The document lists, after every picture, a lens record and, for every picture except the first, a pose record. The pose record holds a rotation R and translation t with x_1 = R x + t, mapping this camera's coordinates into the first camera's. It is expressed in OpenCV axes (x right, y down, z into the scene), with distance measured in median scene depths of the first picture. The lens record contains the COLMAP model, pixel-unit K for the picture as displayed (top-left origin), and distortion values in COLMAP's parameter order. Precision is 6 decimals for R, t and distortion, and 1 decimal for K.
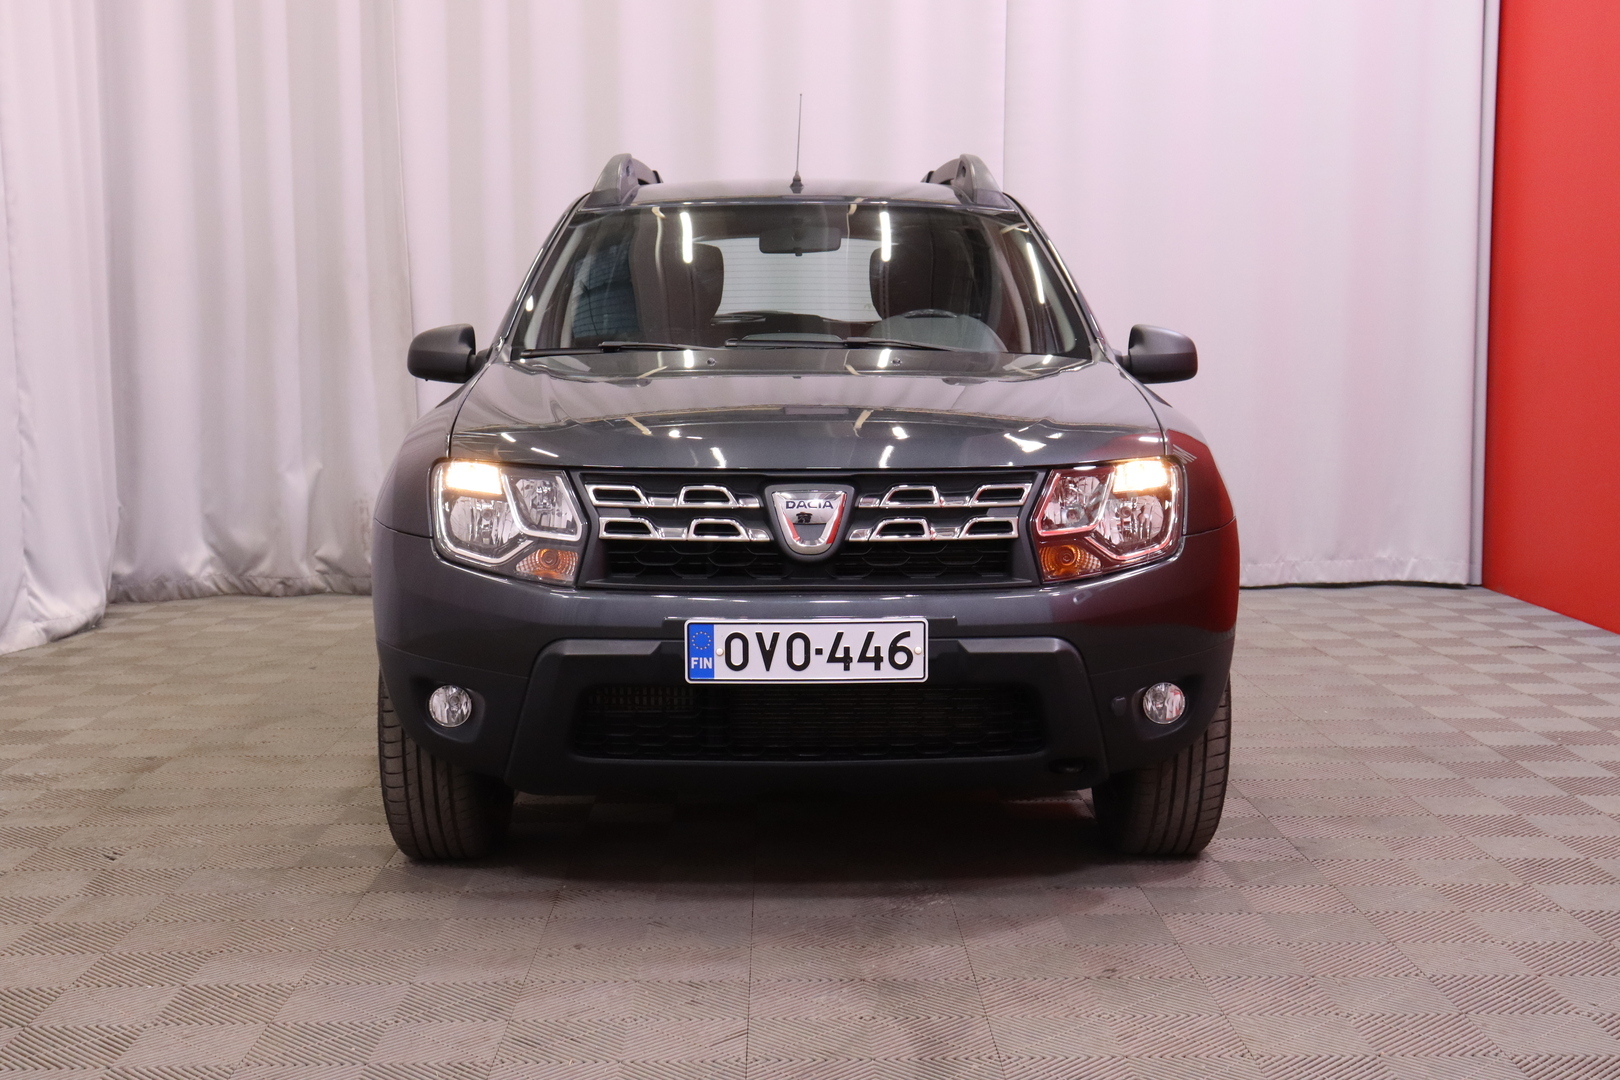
lens RADIAL K [[2162.7, 0, 810.0], [0, 2162.7, 540.0], [0, 0, 1]] dist [0.091121, 0.024493]
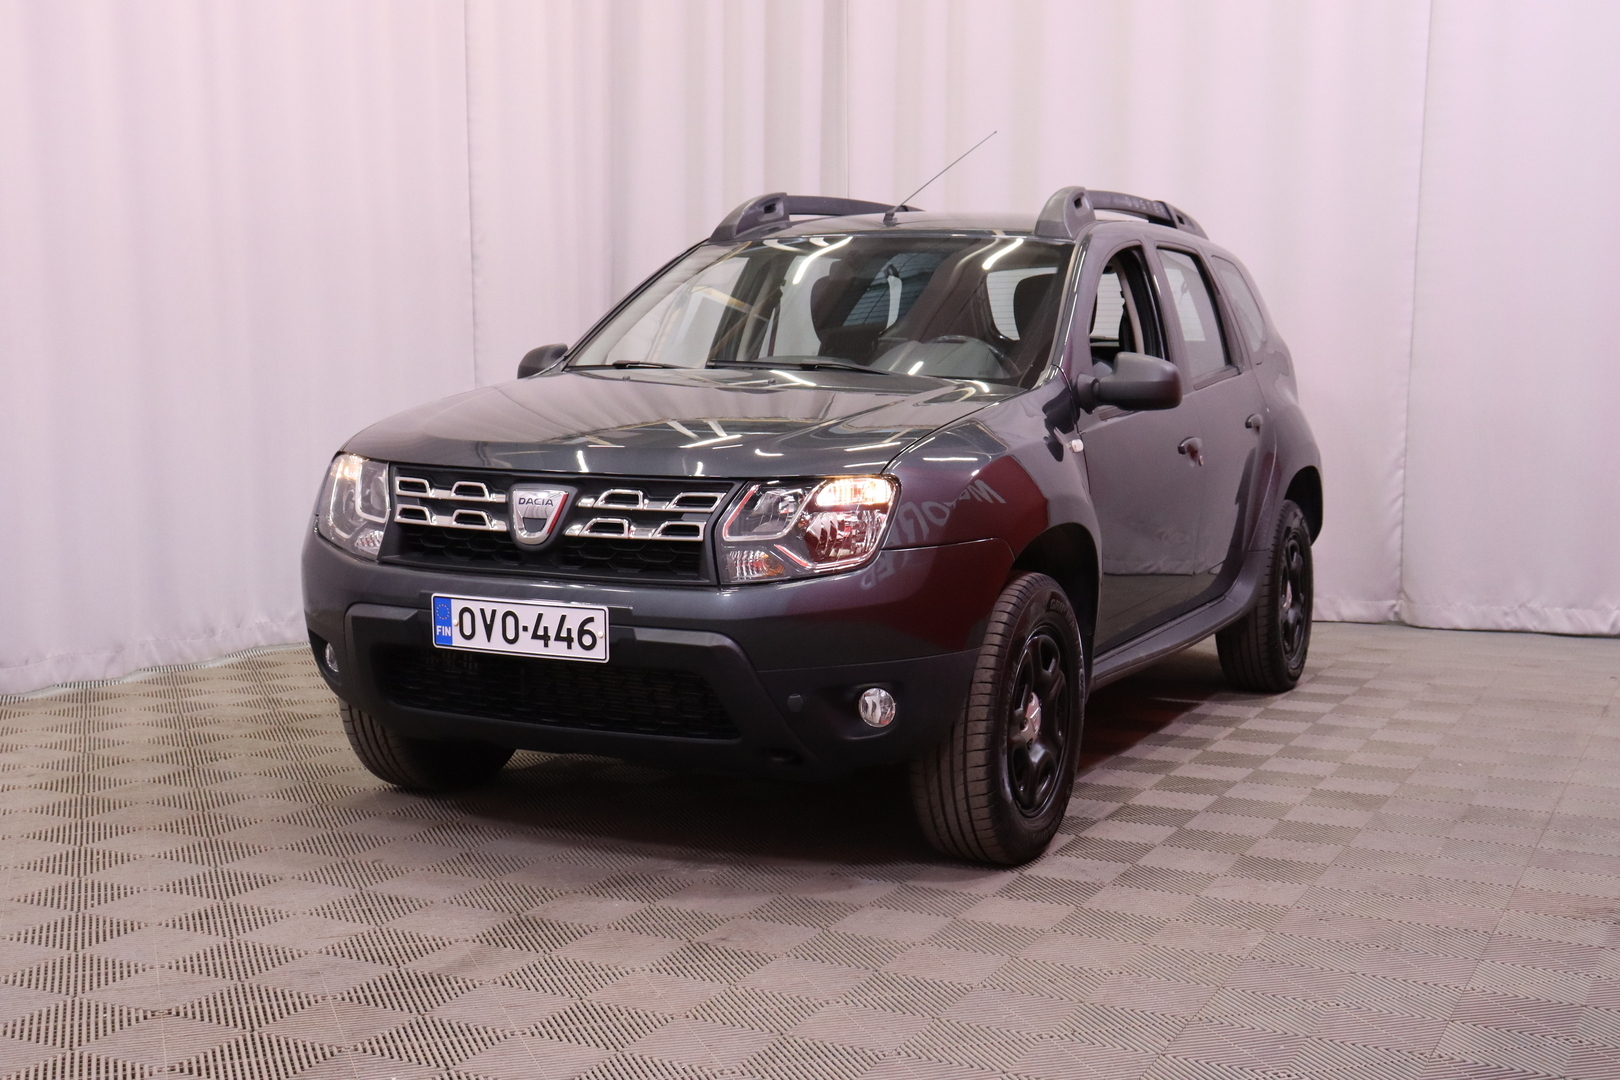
lens RADIAL K [[2162.7, 0, 810.0], [0, 2162.7, 540.0], [0, 0, 1]] dist [0.091121, 0.024493]
pose [[0.883396, 0.056626, -0.465194, 0.665946], [-0.061865, 0.998076, 0.004011, -0.009536], [0.464526, 0.025236, 0.885200, 0.046146]]
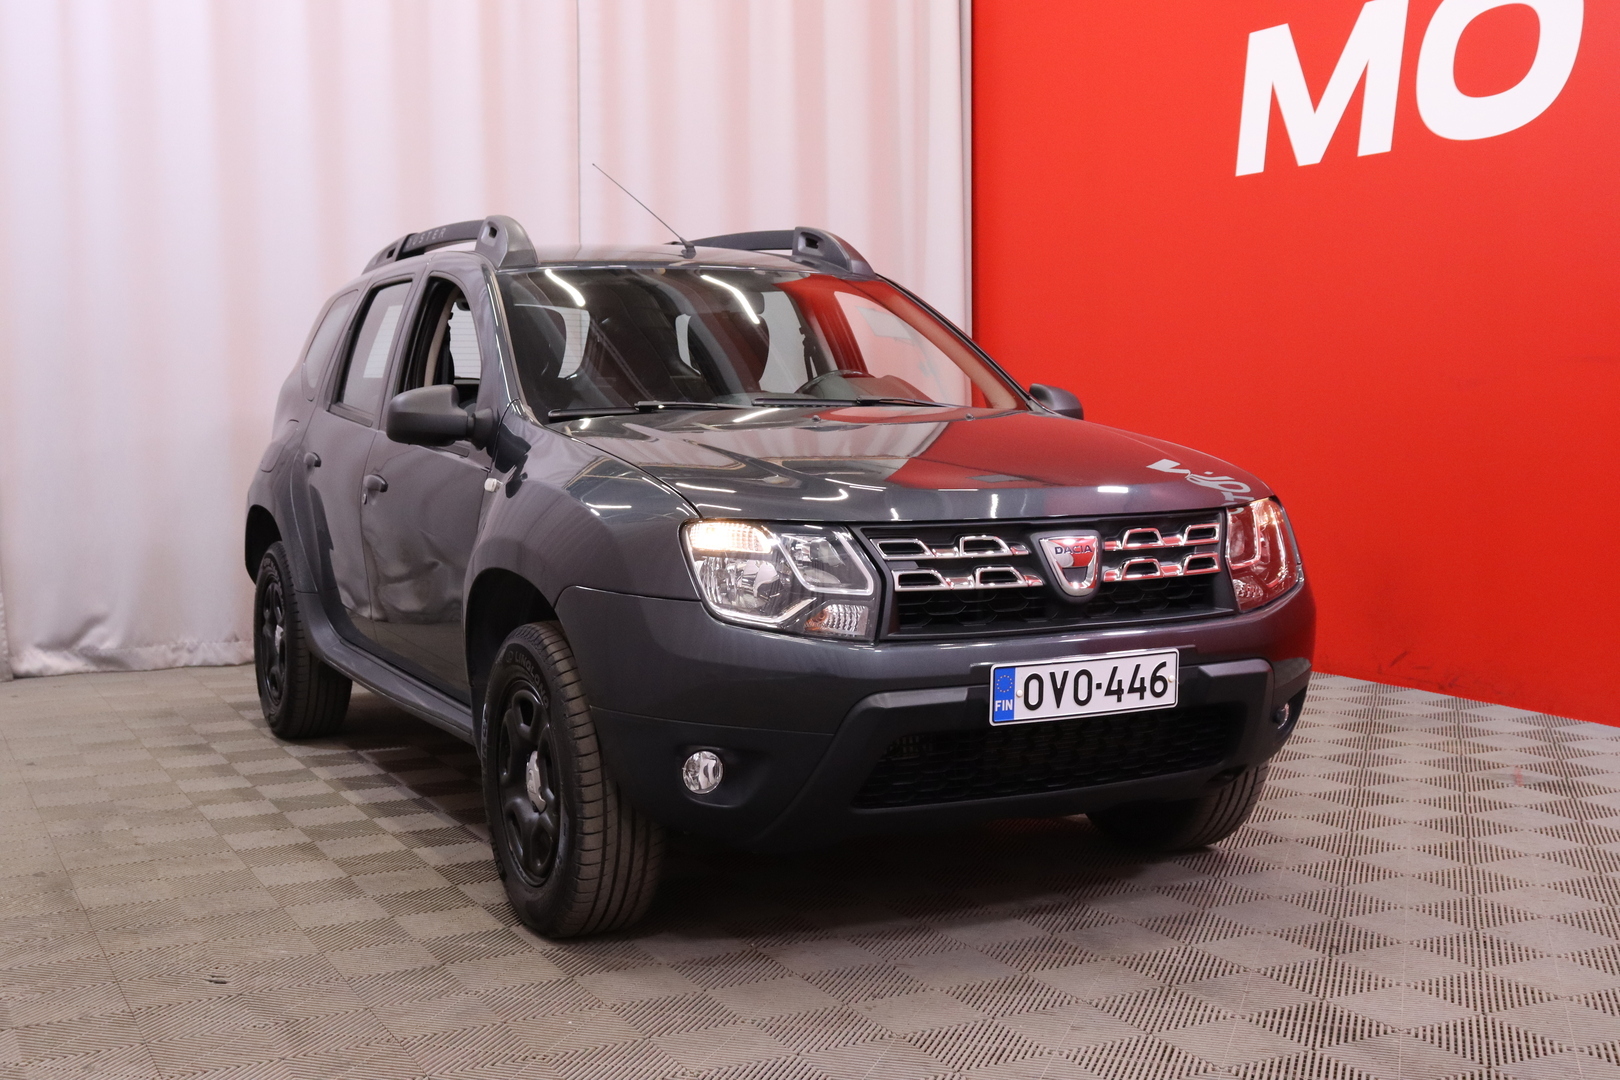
lens RADIAL K [[1890.4, 0, 810.0], [0, 1890.4, 540.0], [0, 0, 1]] dist [-0.005887, -0.003256]
pose [[0.899750, -0.039922, 0.434577, -0.520356], [0.054466, 0.998294, -0.021058, -0.008312], [-0.432994, 0.042617, 0.900389, 0.217415]]
